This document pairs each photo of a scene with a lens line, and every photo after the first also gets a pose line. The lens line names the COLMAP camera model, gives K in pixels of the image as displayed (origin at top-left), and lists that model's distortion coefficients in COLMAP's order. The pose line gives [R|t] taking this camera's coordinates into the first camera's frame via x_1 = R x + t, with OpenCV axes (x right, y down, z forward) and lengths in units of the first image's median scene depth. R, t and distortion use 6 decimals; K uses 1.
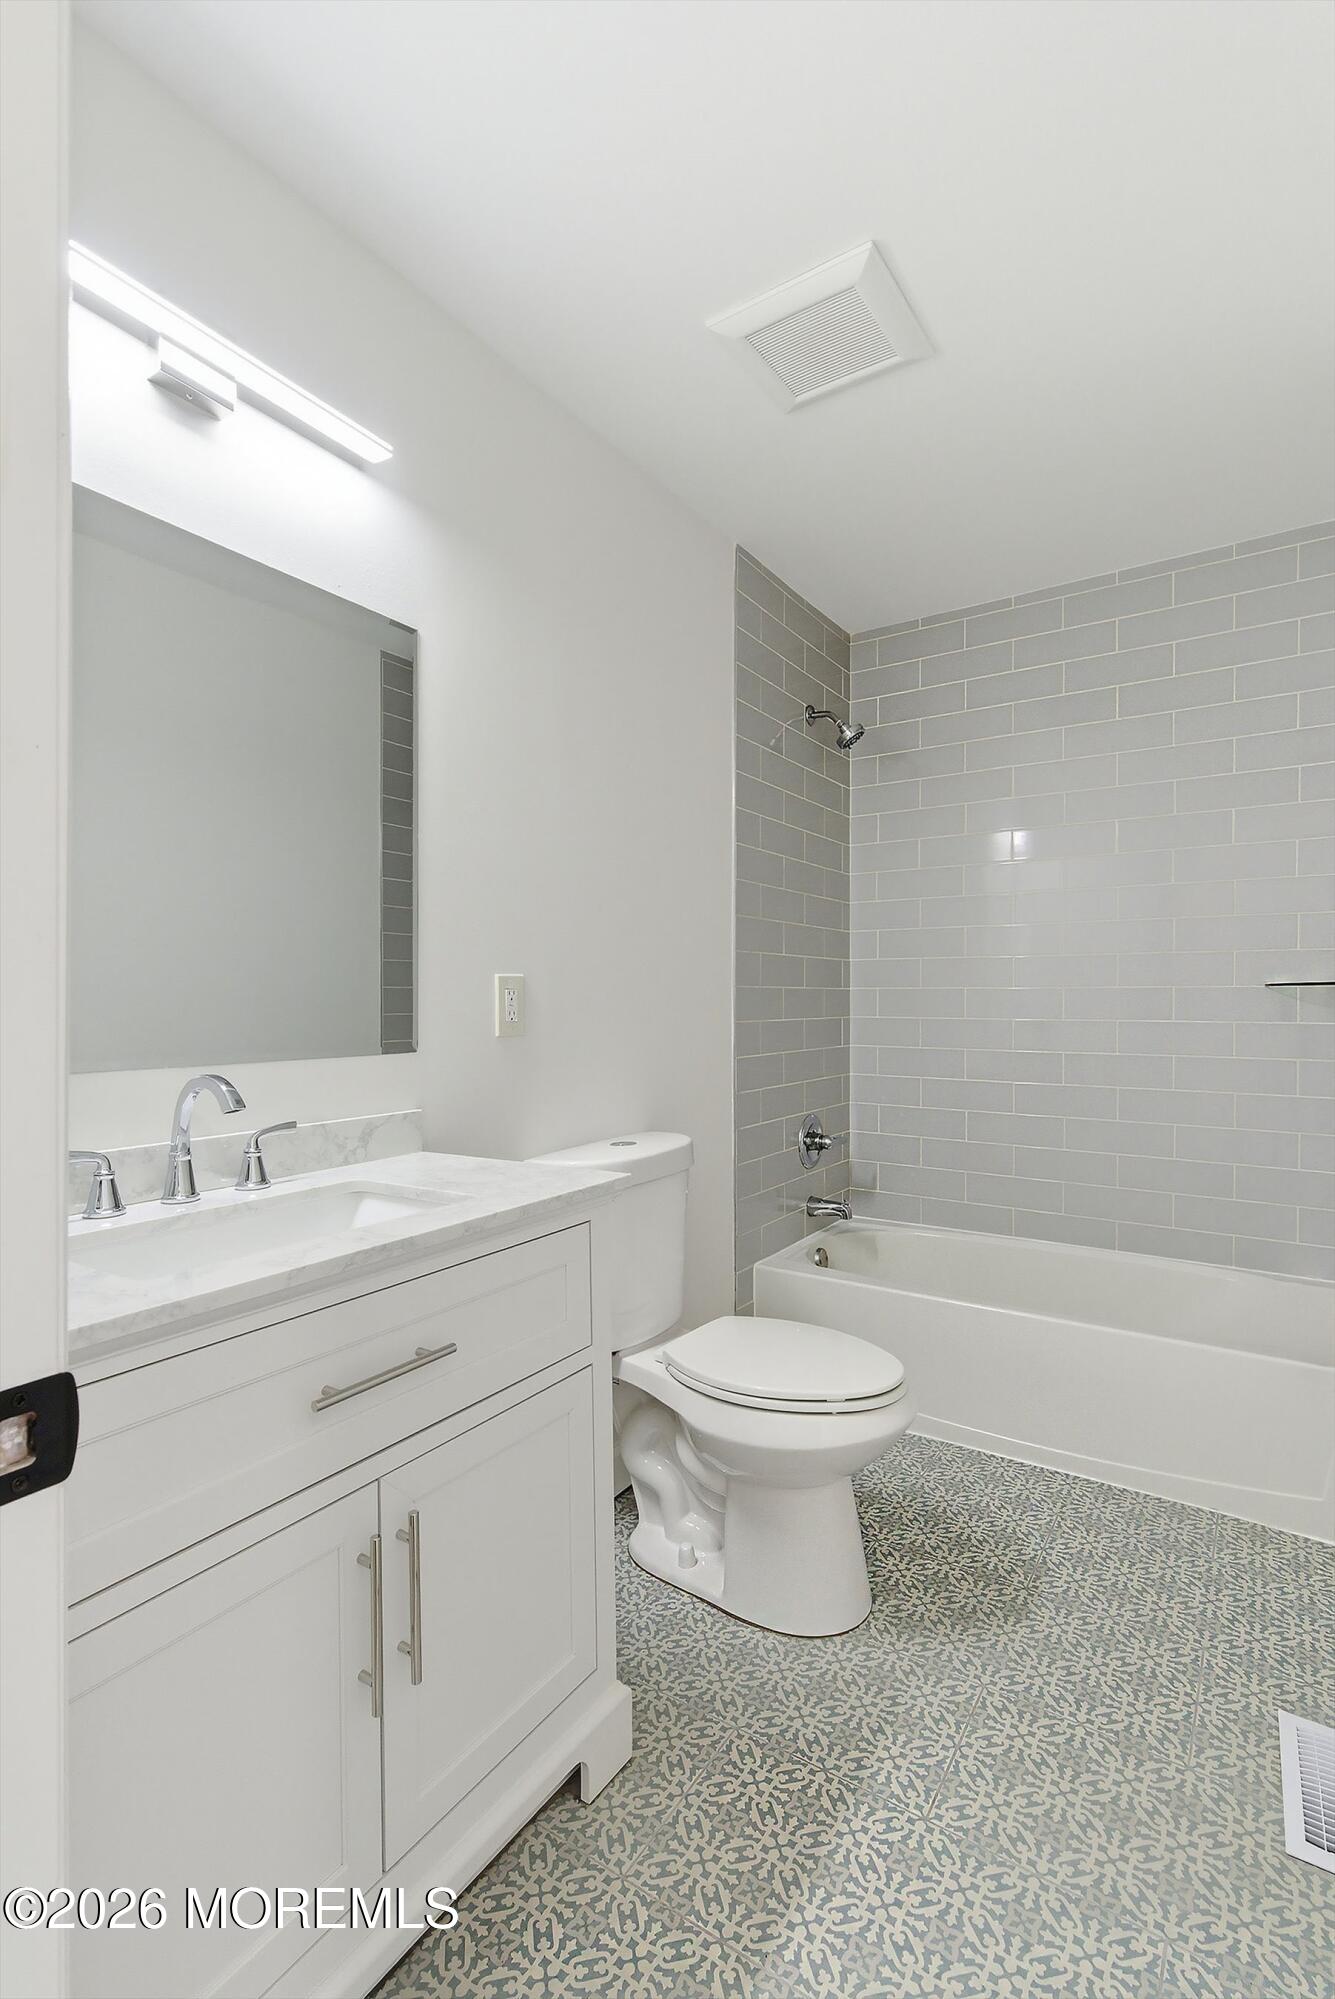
lens RADIAL K [[979.7, 0, 667.5], [0, 979.7, 999.5], [0, 0, 1]] dist [0.001552, 0.000161]
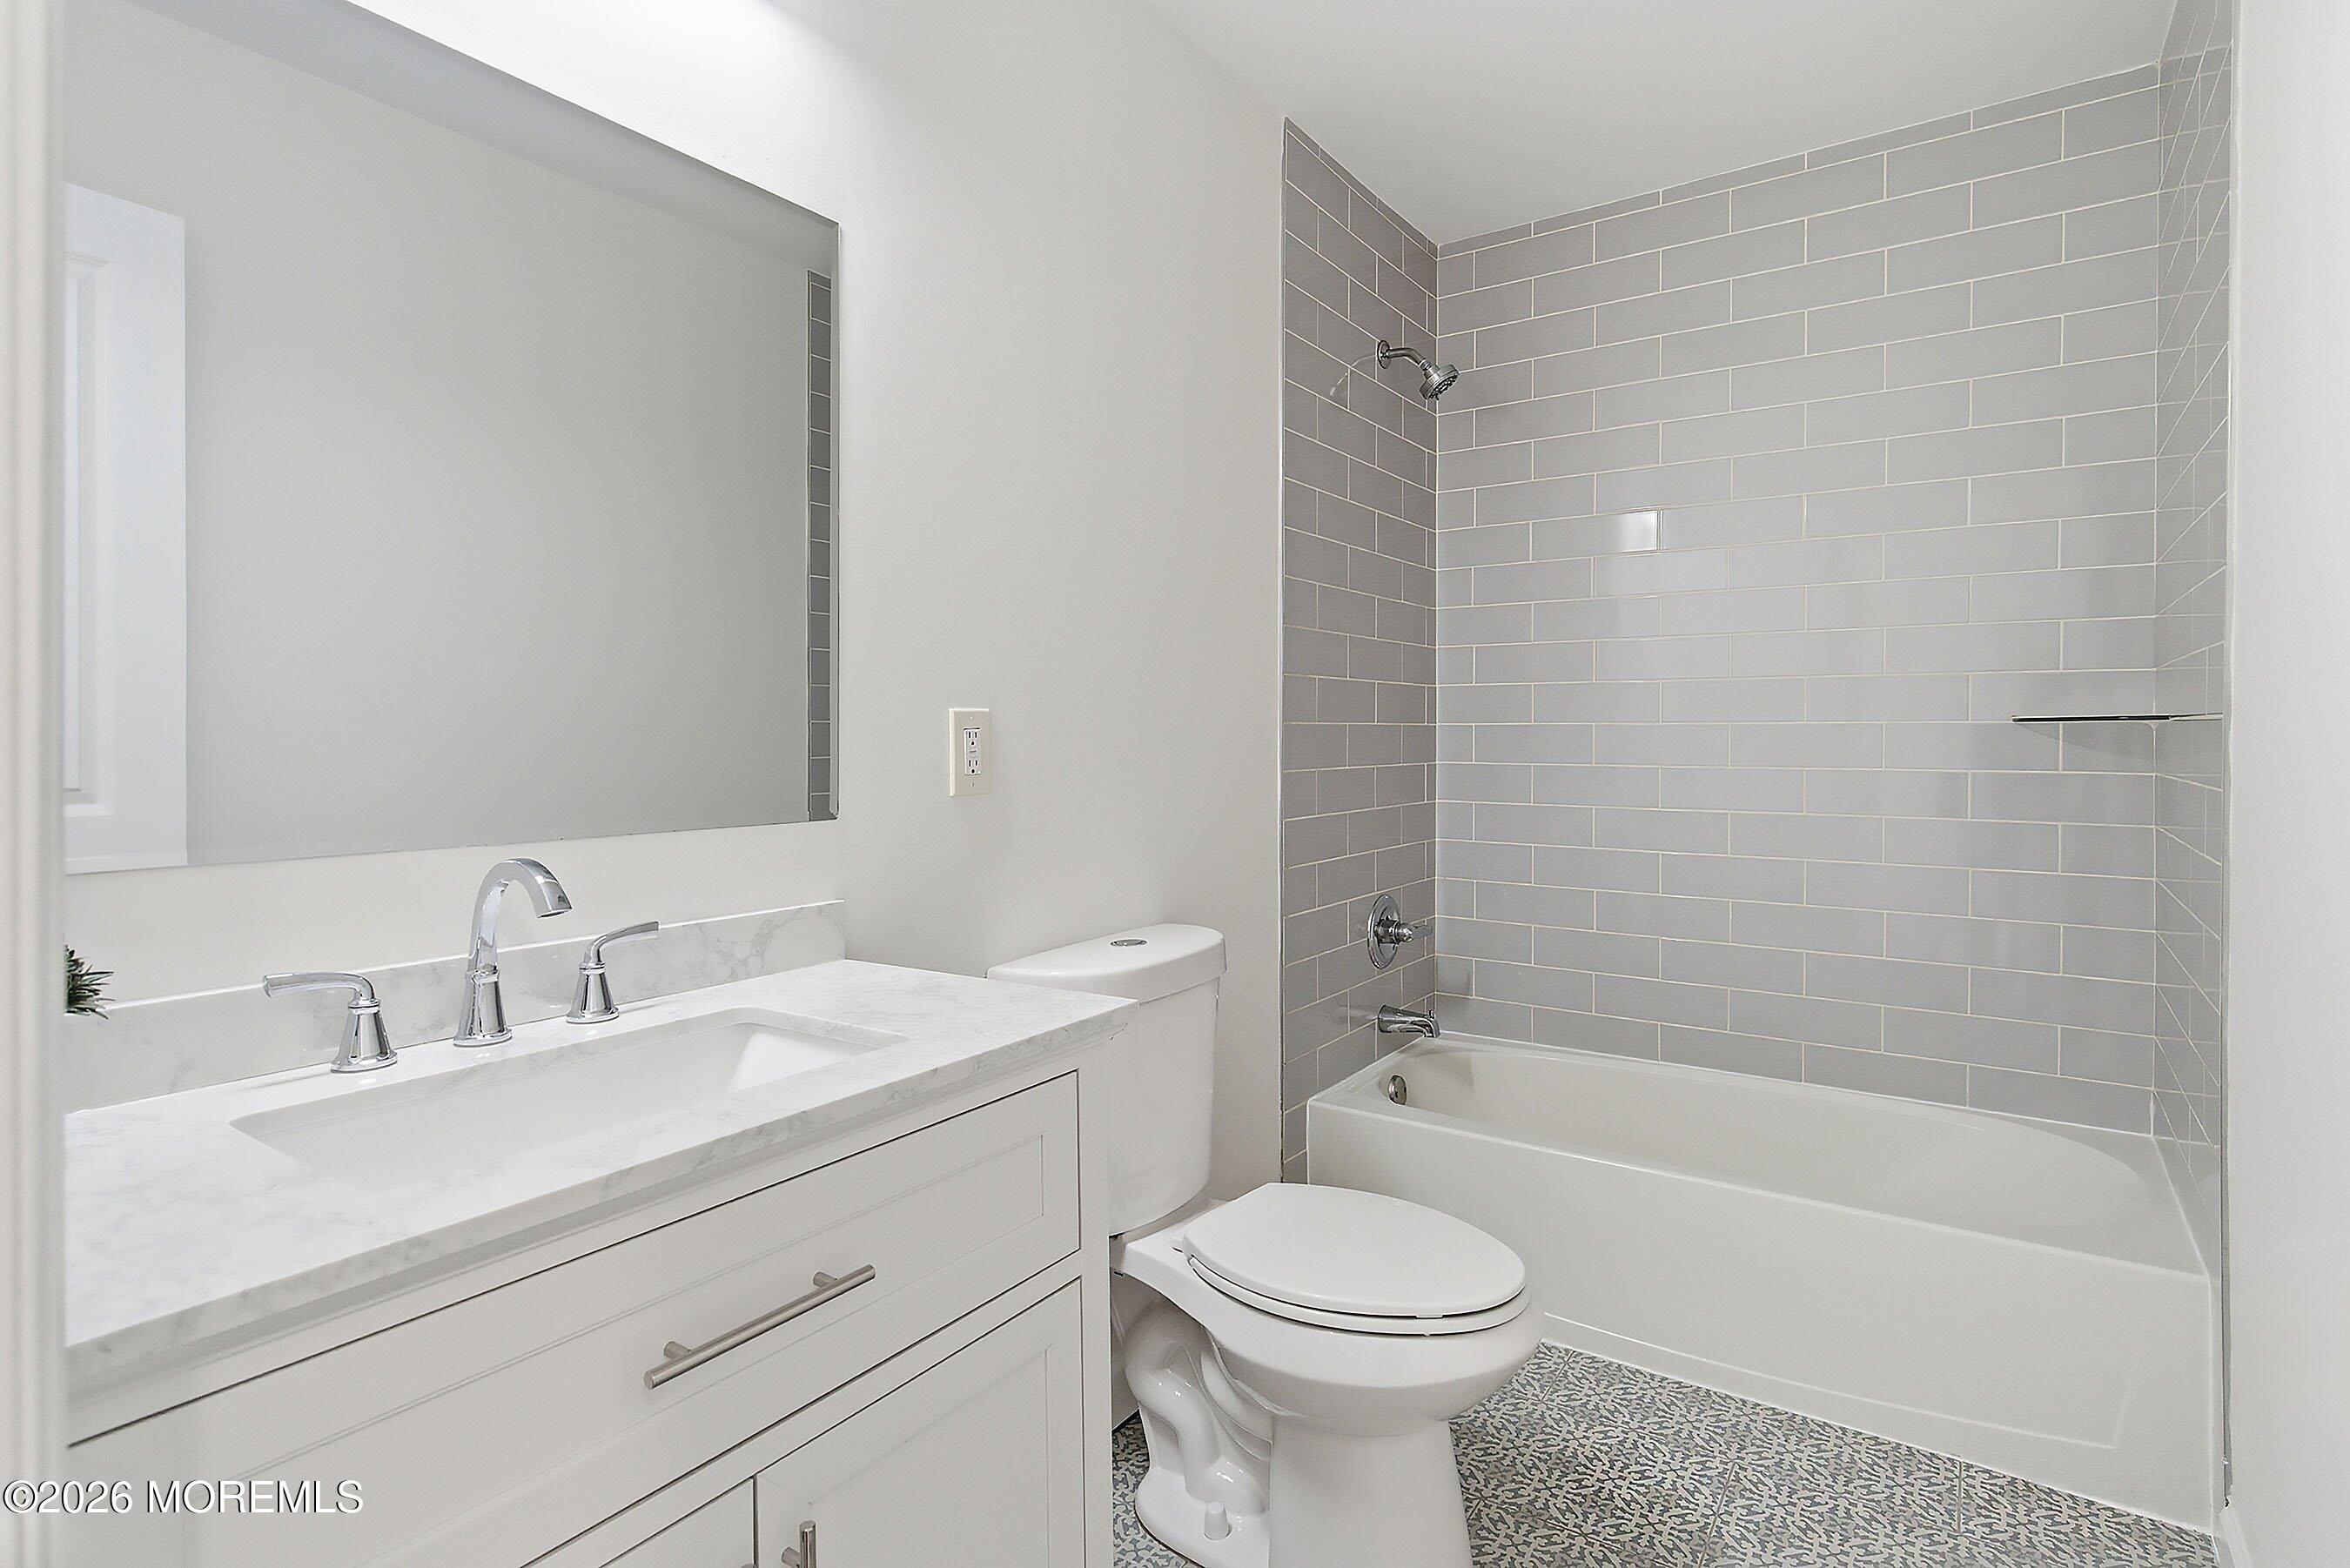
lens RADIAL K [[1221.4, 0, 1172.9], [0, 1221.4, 743.8], [0, 0, 1]] dist [0.029145, 0.000066]
pose [[0.999902, 0.001250, -0.013964, -0.000079], [-0.001082, 0.999928, 0.011989, -0.010349], [0.013978, -0.011973, 0.999831, 0.102167]]
